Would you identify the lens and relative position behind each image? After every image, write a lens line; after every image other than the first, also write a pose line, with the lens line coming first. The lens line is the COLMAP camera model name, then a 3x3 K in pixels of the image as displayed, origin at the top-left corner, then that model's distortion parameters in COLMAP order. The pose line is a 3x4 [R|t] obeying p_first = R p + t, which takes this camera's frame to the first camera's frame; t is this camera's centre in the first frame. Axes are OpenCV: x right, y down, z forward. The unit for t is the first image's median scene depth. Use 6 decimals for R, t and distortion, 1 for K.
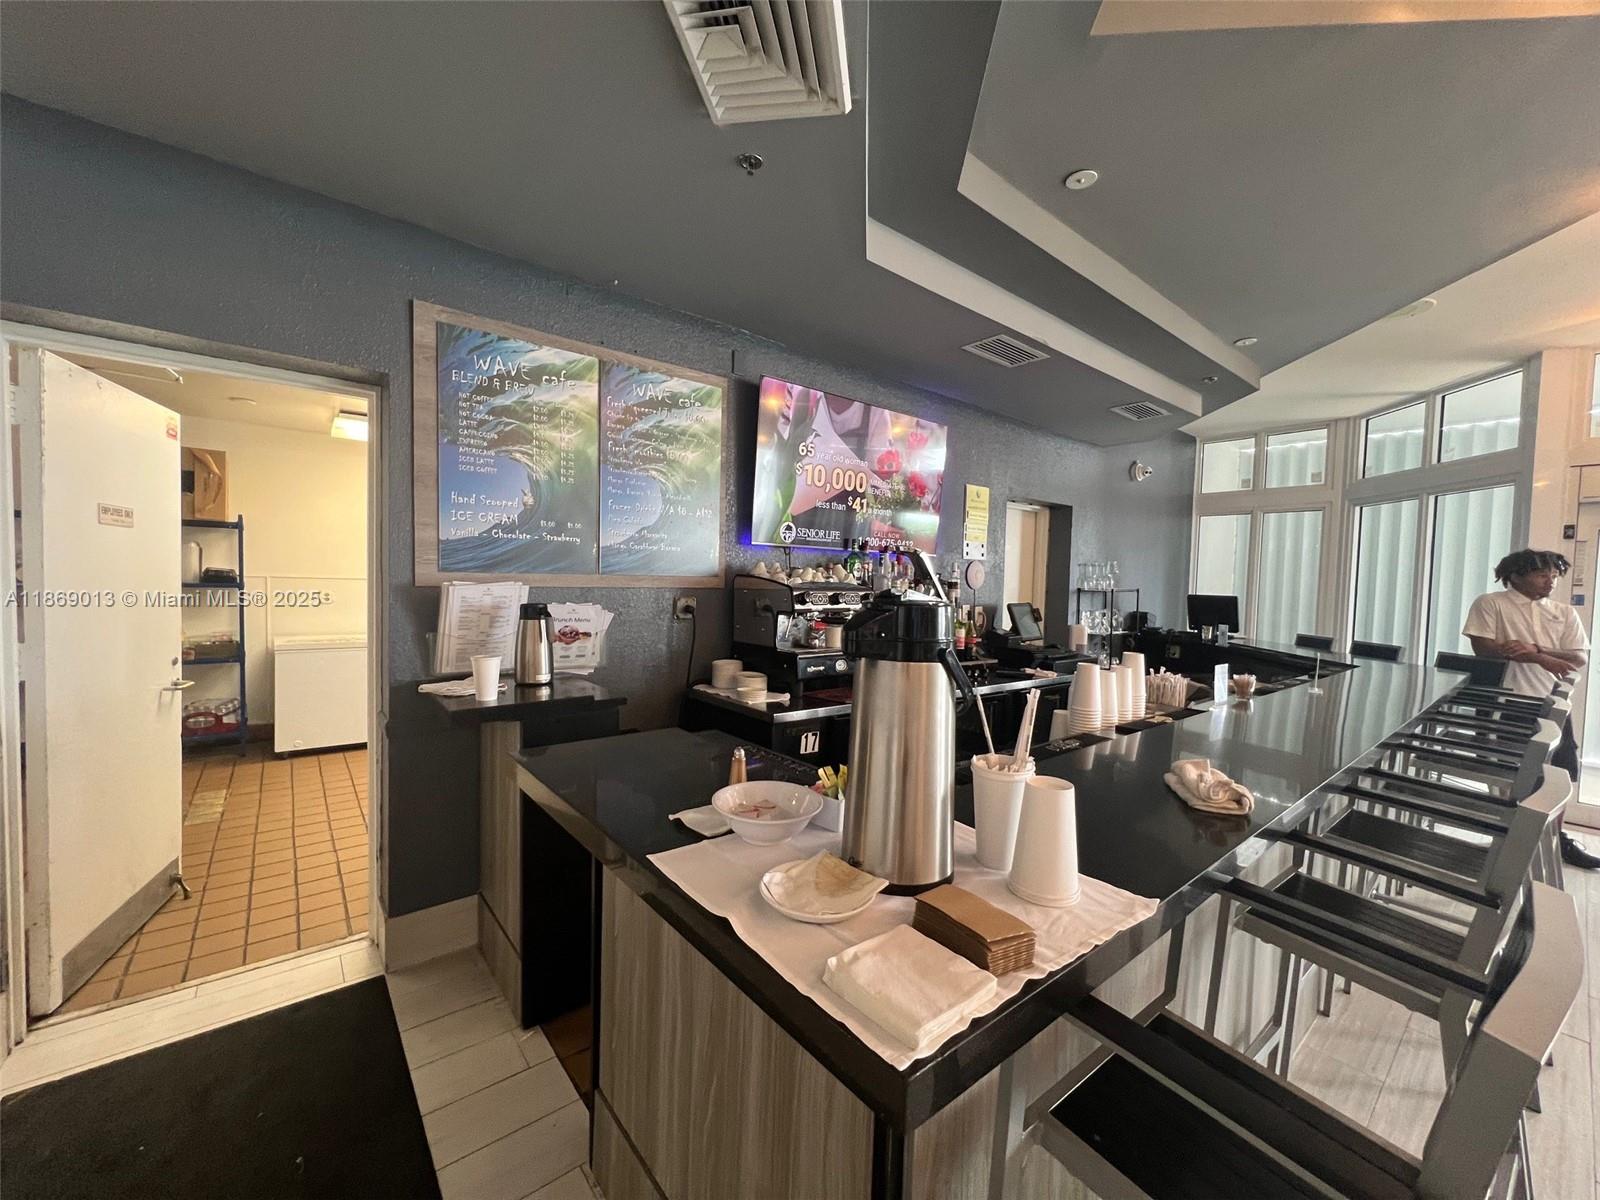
lens RADIAL K [[634.1, 0, 799.6], [0, 634.1, 599.4], [0, 0, 1]] dist [-0.003837, 0.000429]
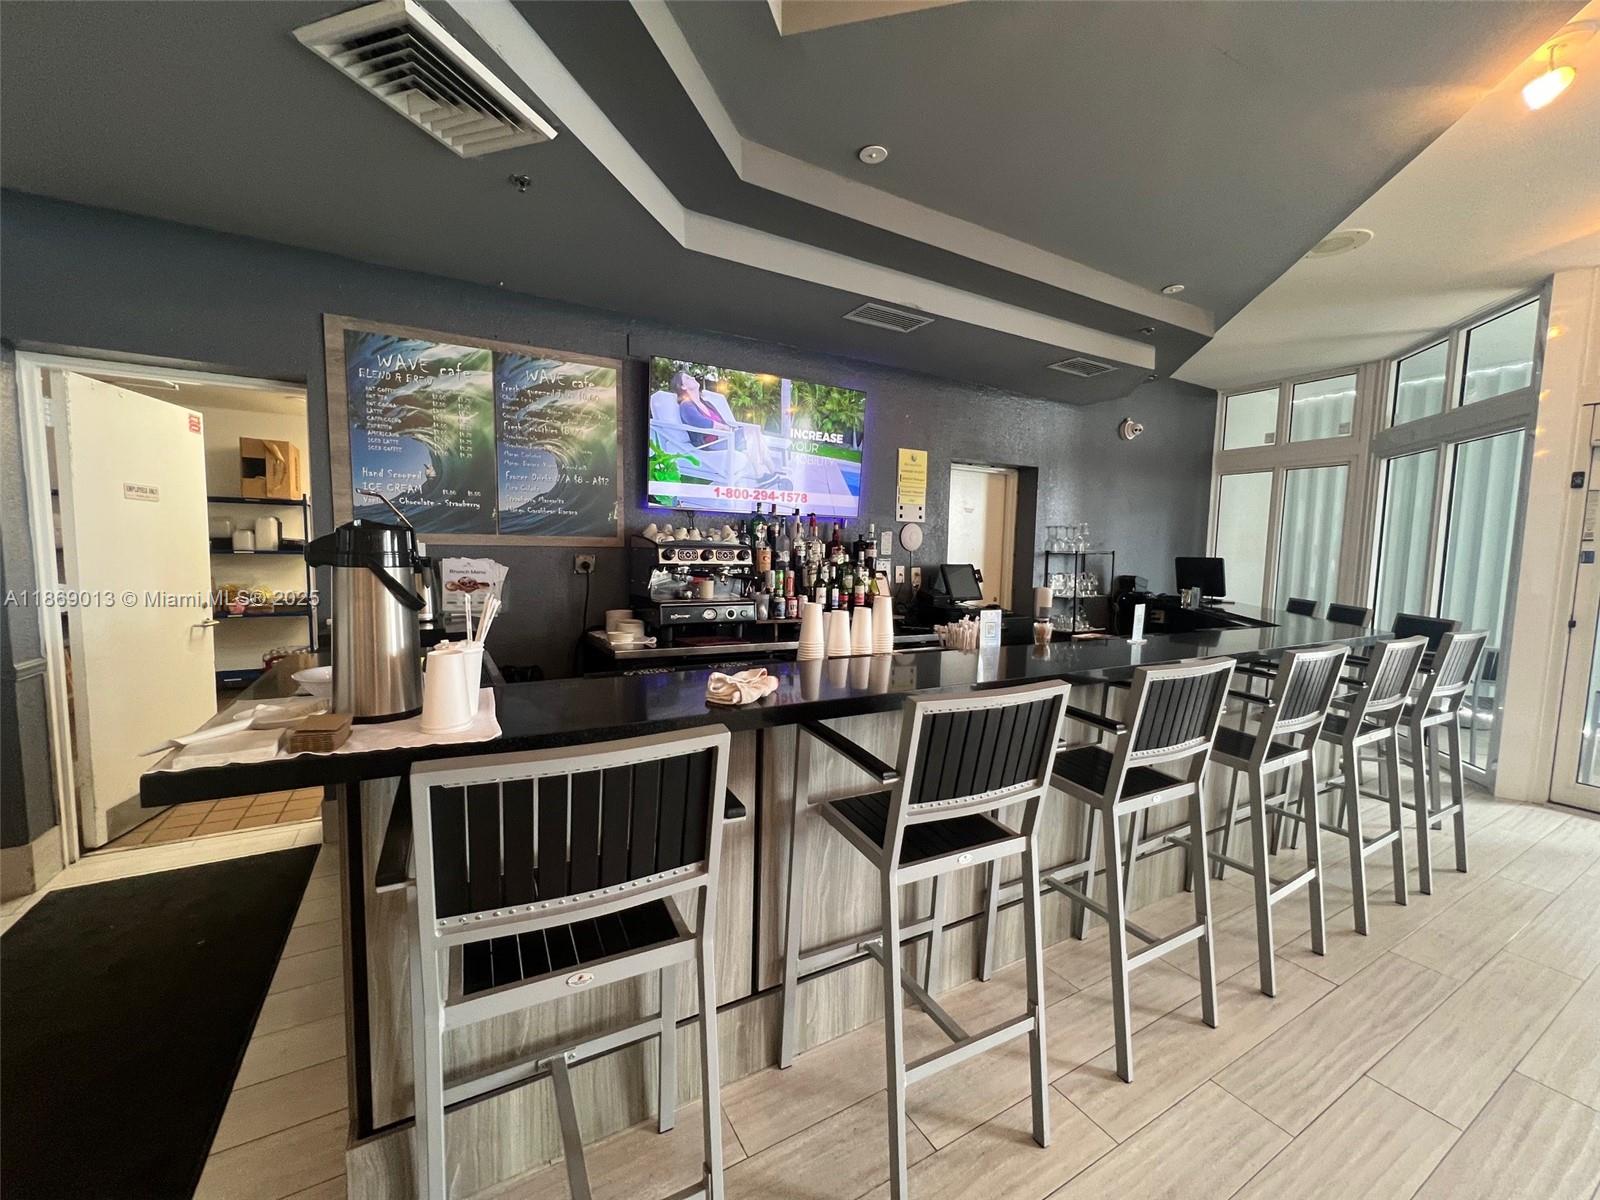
lens RADIAL K [[634.1, 0, 799.5], [0, 634.1, 598.1], [0, 0, 1]] dist [-0.003837, 0.000429]
pose [[0.986409, 0.005504, -0.164215, 0.415524], [0.000909, 0.999241, 0.038954, 0.032442], [0.164304, -0.038574, 0.985655, -0.078876]]
